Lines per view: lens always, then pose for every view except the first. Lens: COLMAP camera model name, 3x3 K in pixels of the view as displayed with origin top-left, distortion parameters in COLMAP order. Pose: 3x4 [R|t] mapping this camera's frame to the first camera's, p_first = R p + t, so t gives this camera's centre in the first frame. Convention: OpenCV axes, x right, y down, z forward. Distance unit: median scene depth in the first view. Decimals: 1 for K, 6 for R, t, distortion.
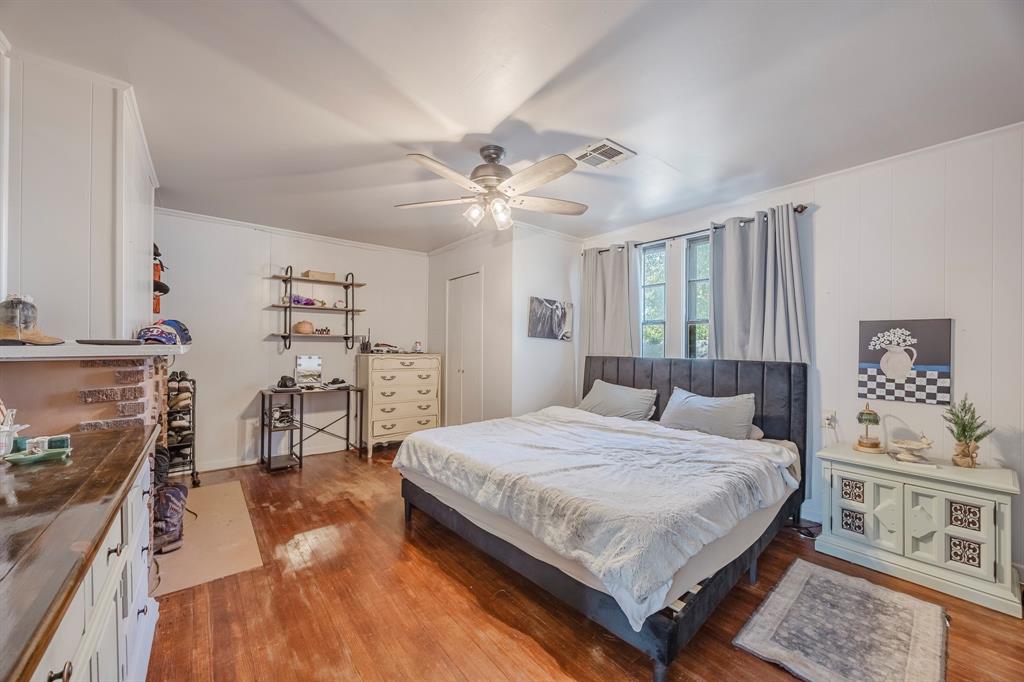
lens RADIAL K [[390.3, 0, 515.0], [0, 390.3, 342.5], [0, 0, 1]] dist [-0.001619, 0.000149]
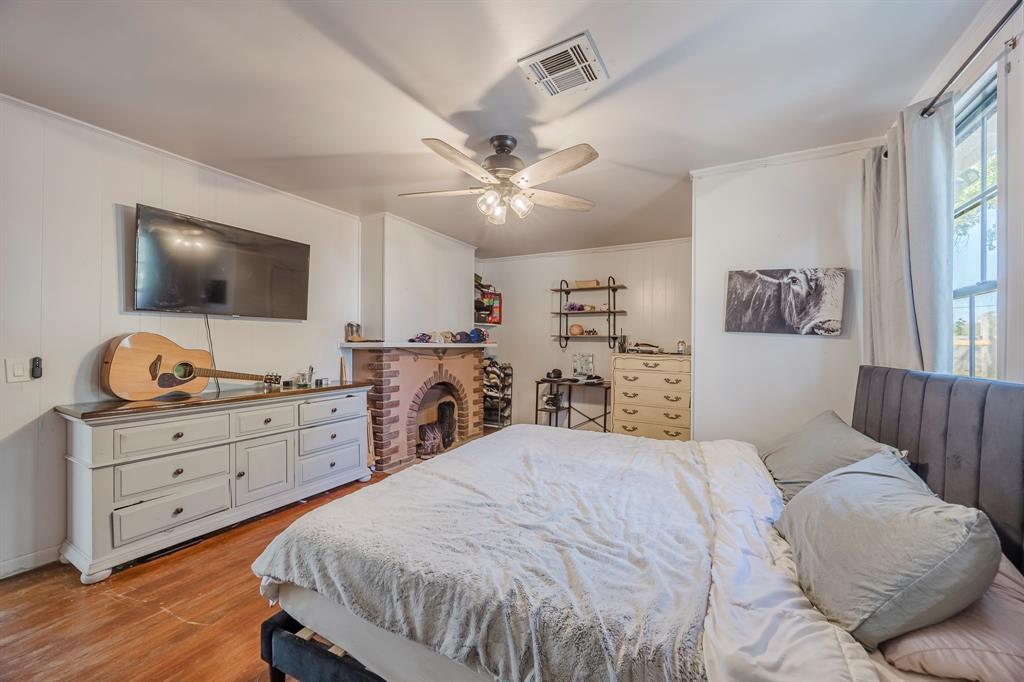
lens RADIAL K [[390.3, 0, 515.0], [0, 390.3, 342.5], [0, 0, 1]] dist [-0.001619, 0.000149]
pose [[0.367511, -0.005448, -0.930003, 0.495213], [-0.001223, 0.999979, -0.006342, 0.008359], [0.930018, 0.003468, 0.367497, 0.391127]]
